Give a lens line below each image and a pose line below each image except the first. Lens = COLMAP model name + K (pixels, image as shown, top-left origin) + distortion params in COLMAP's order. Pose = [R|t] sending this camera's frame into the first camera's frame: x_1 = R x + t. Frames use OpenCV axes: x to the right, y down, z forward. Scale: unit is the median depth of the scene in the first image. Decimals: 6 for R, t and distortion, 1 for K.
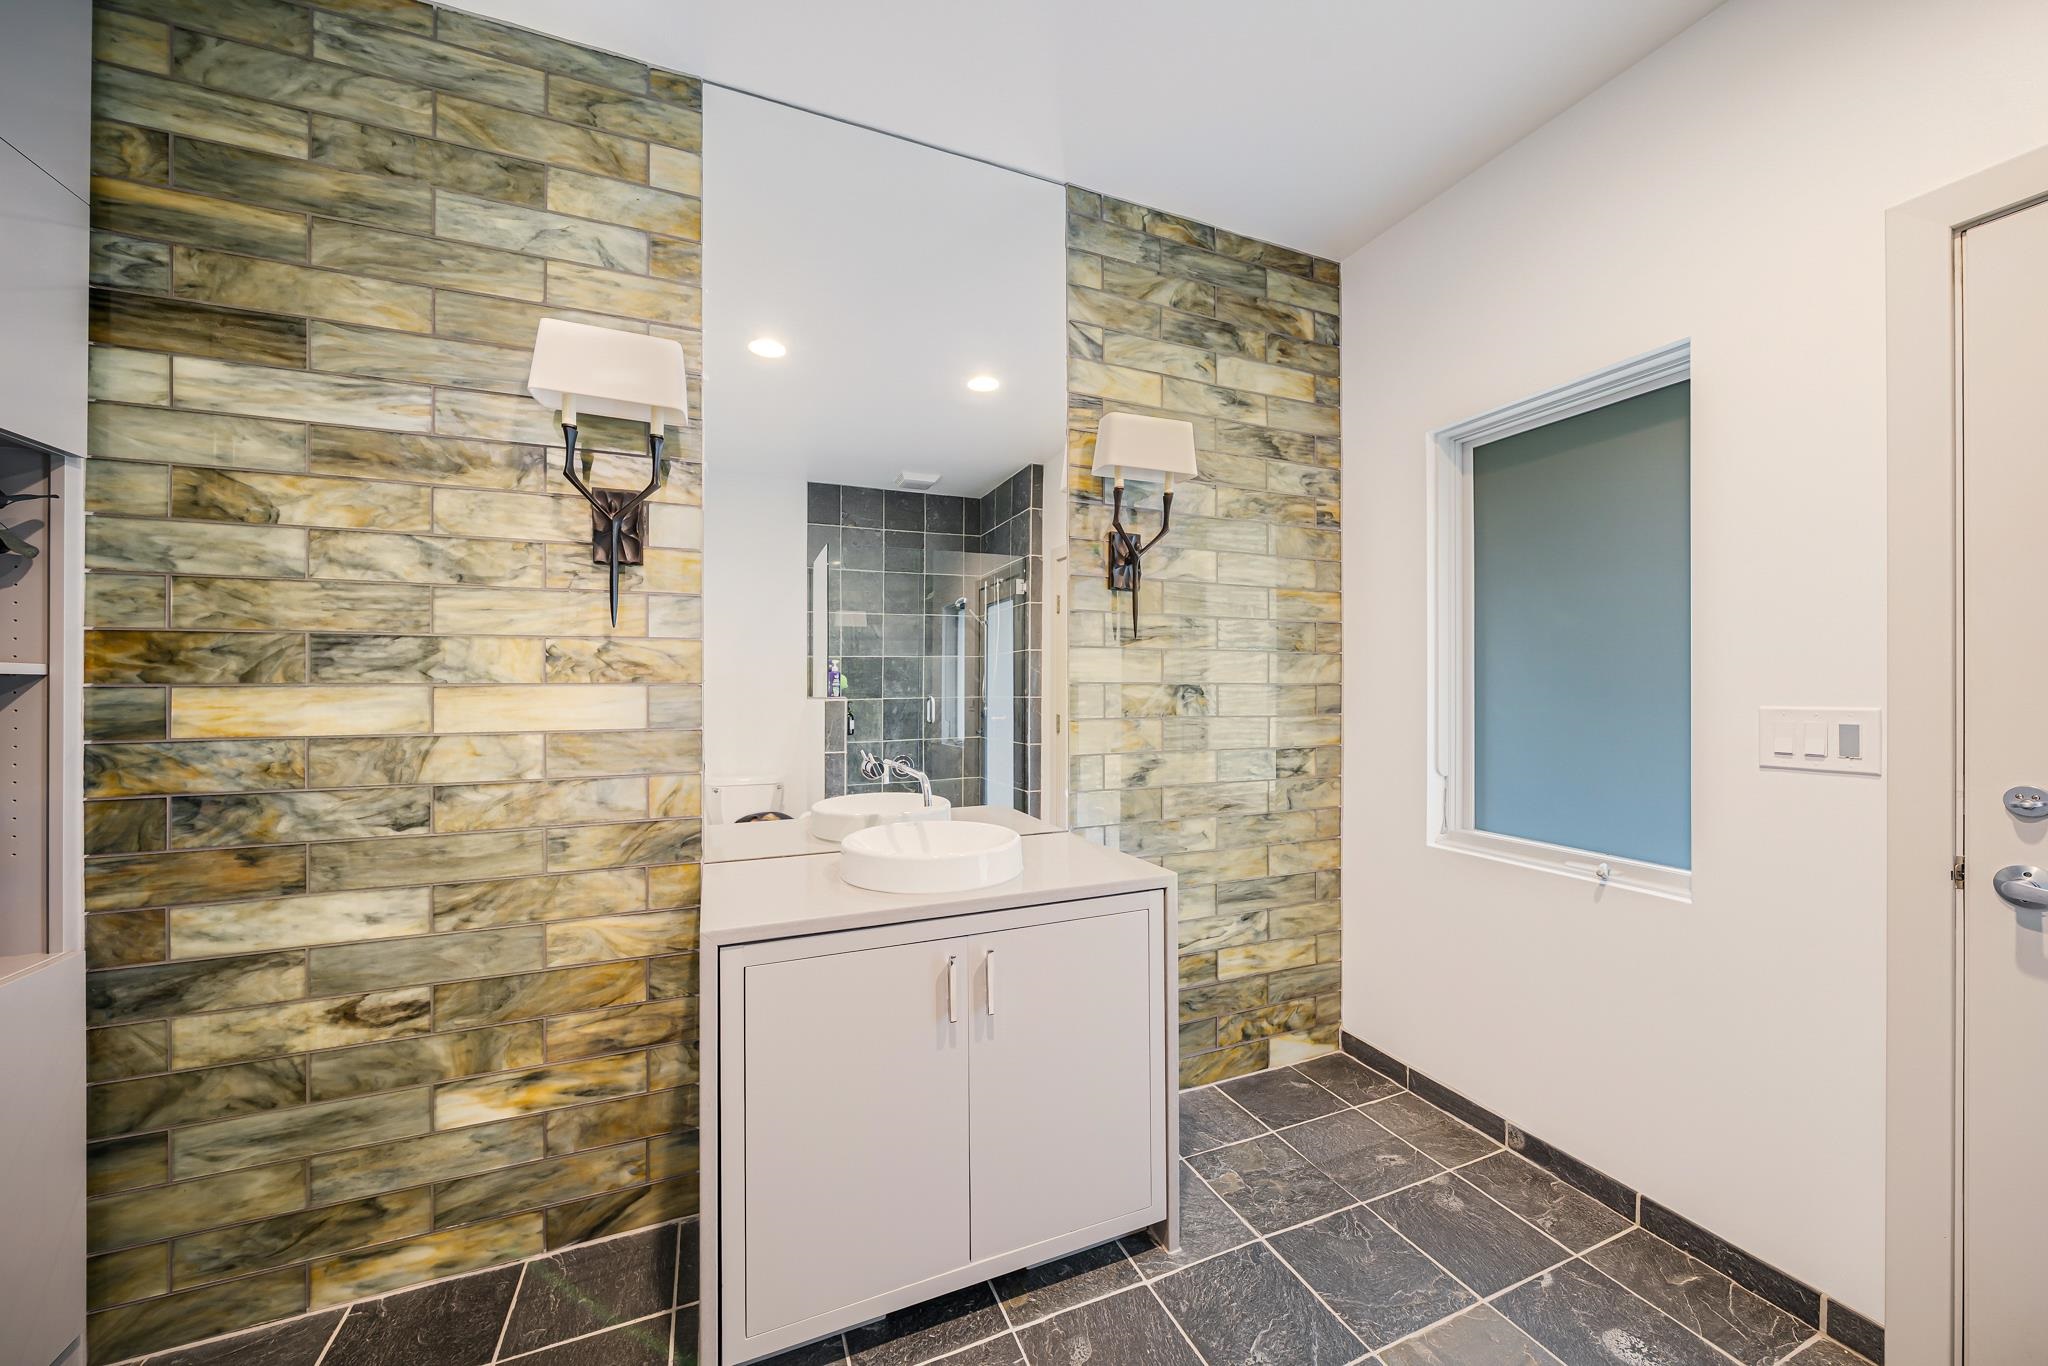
lens RADIAL K [[714.1, 0, 1010.5], [0, 714.1, 685.4], [0, 0, 1]] dist [-0.001739, -0.000111]
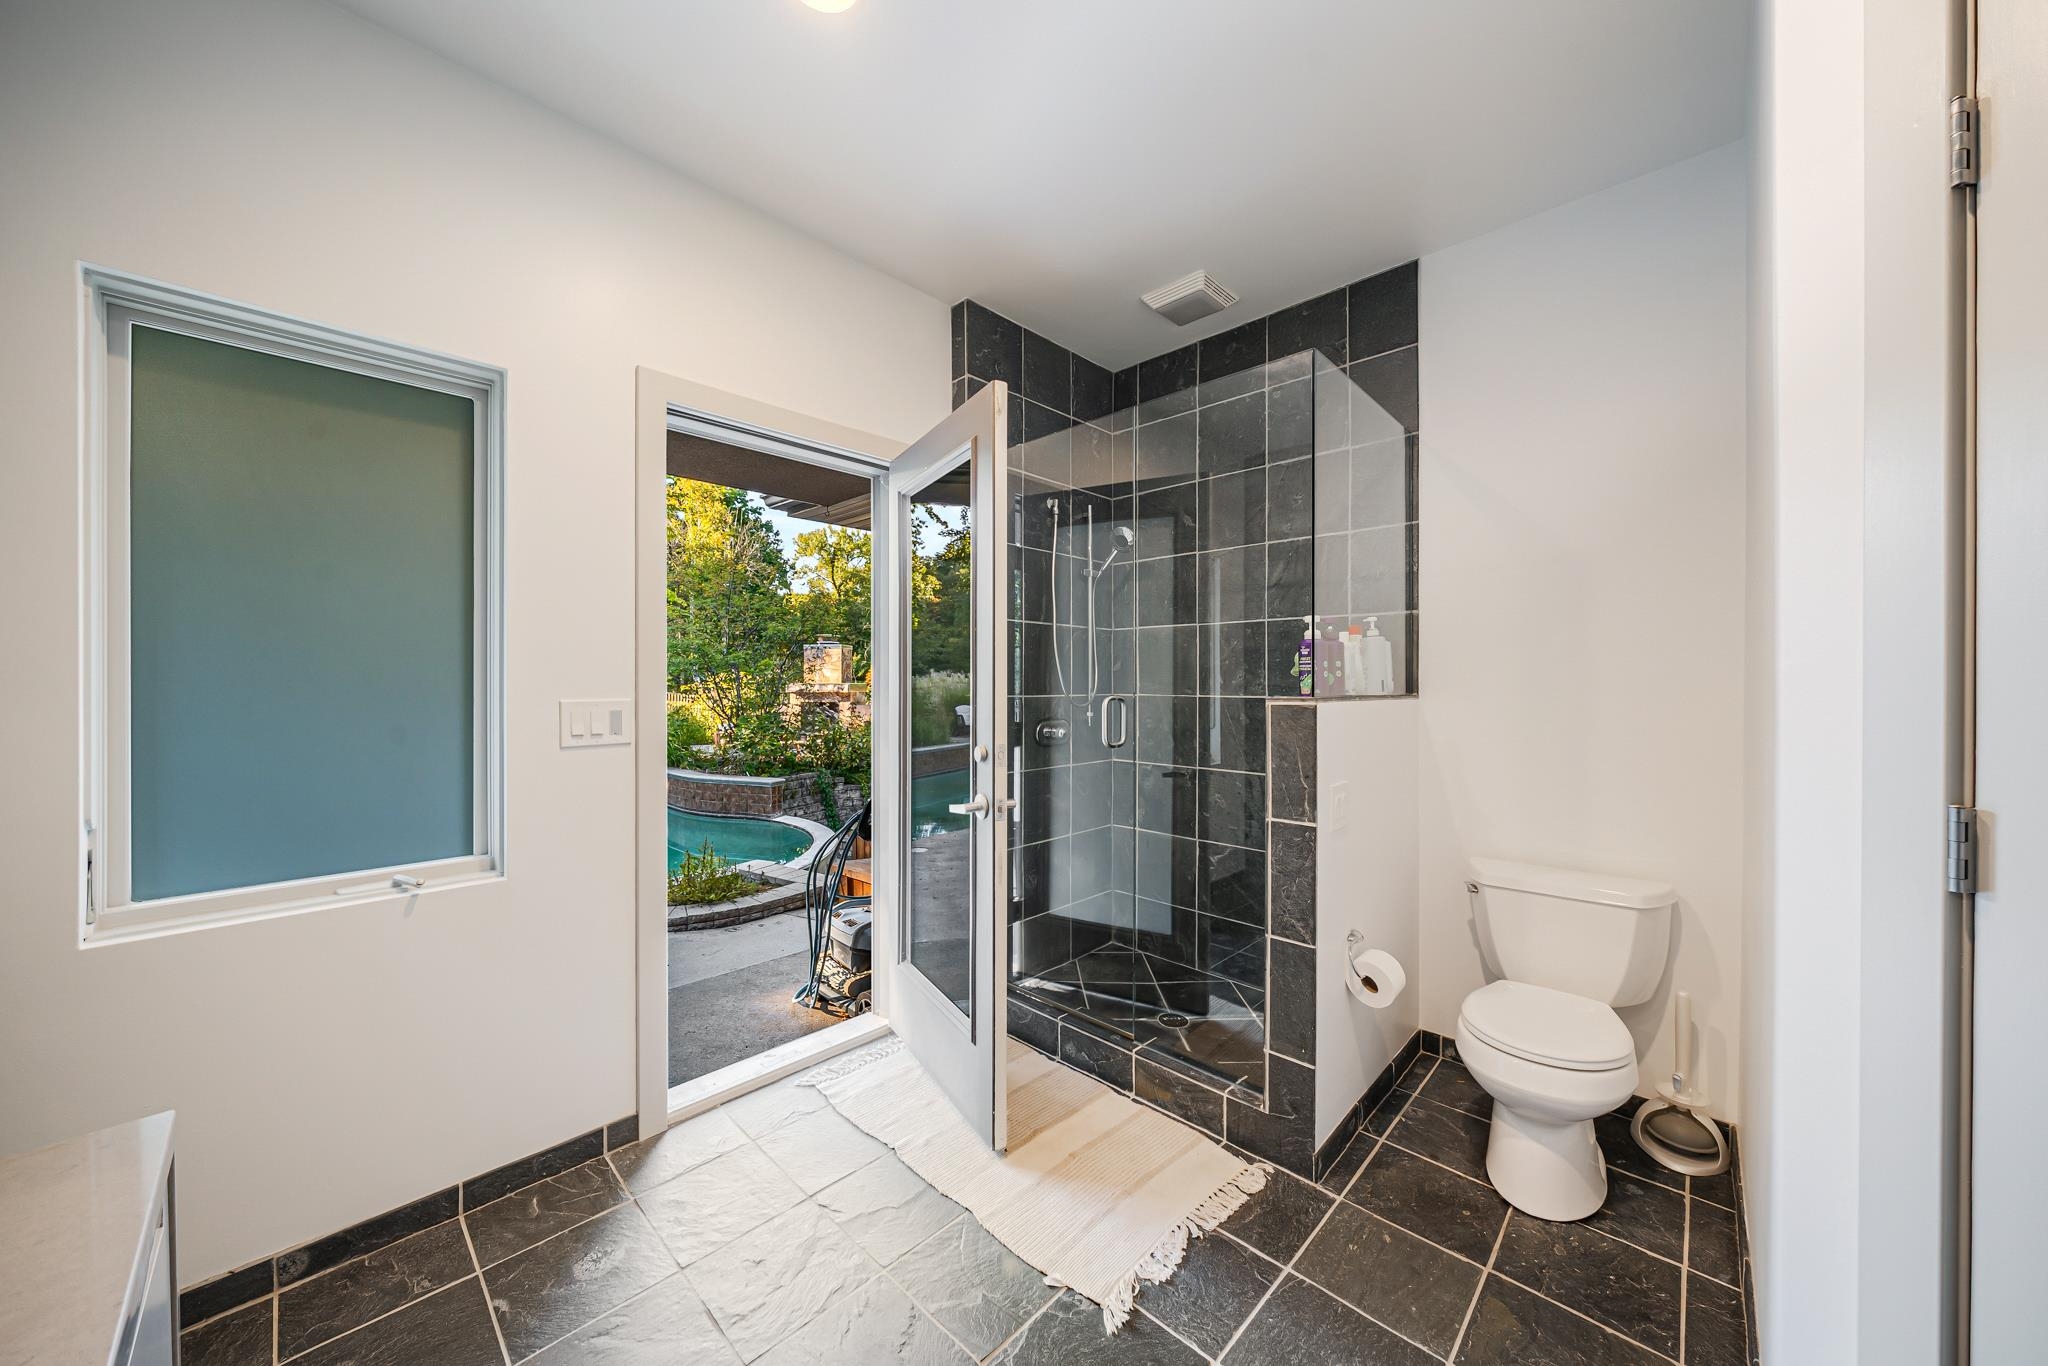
lens RADIAL K [[714.1, 0, 1016.4], [0, 714.1, 684.4], [0, 0, 1]] dist [-0.001739, -0.000111]
pose [[-0.390078, -0.000604, 0.920781, -0.393193], [-0.000795, 1.000000, 0.000319, 0.001404], [-0.920781, -0.000608, -0.390079, 0.729018]]
